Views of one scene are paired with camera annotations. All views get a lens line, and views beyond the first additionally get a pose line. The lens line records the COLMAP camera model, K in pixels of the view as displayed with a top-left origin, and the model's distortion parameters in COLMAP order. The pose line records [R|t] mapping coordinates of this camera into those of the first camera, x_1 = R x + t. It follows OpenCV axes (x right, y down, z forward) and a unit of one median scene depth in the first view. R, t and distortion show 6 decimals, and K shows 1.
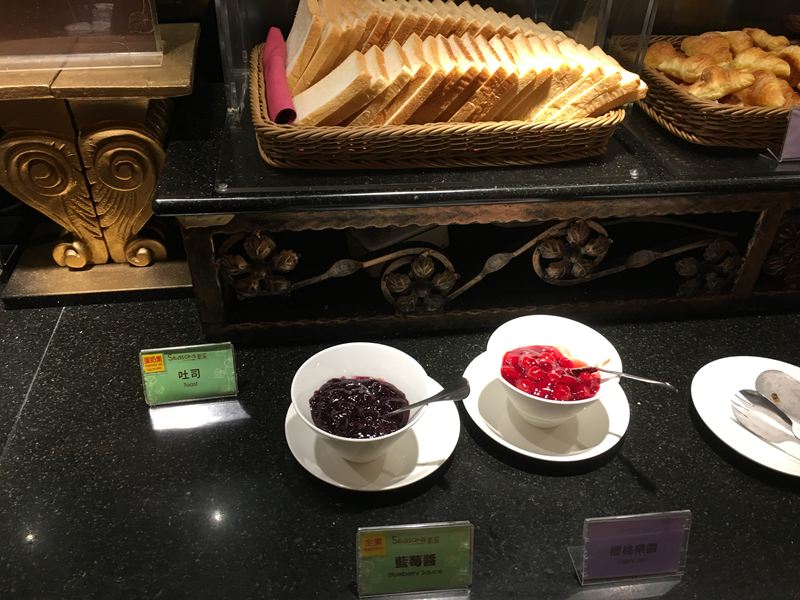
lens RADIAL K [[672.8, 0, 400.2], [0, 672.8, 297.0], [0, 0, 1]] dist [0.078464, -0.124012]
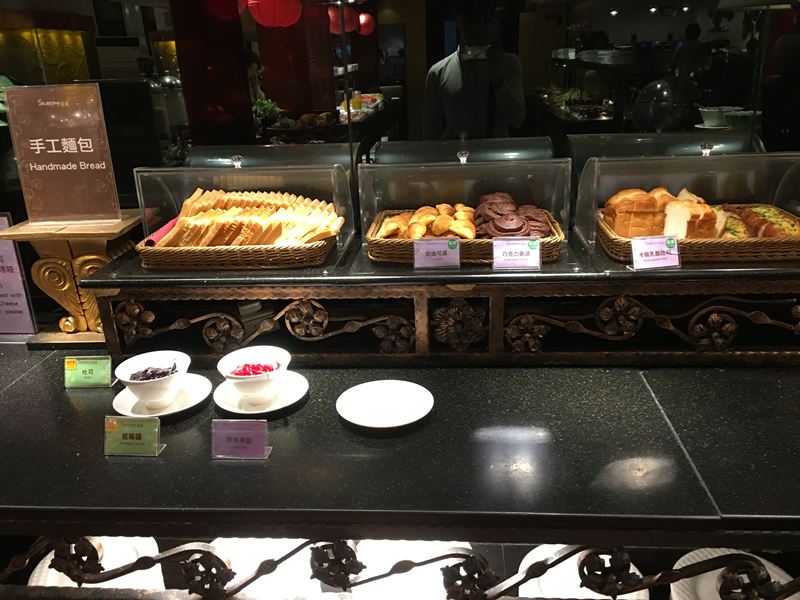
lens RADIAL K [[672.8, 0, 400.2], [0, 672.8, 297.0], [0, 0, 1]] dist [0.078464, -0.124012]
pose [[0.973977, 0.004808, -0.226598, 0.912268], [-0.071242, 0.955595, -0.285942, 0.371277], [0.215161, 0.294644, 0.931070, -0.610125]]
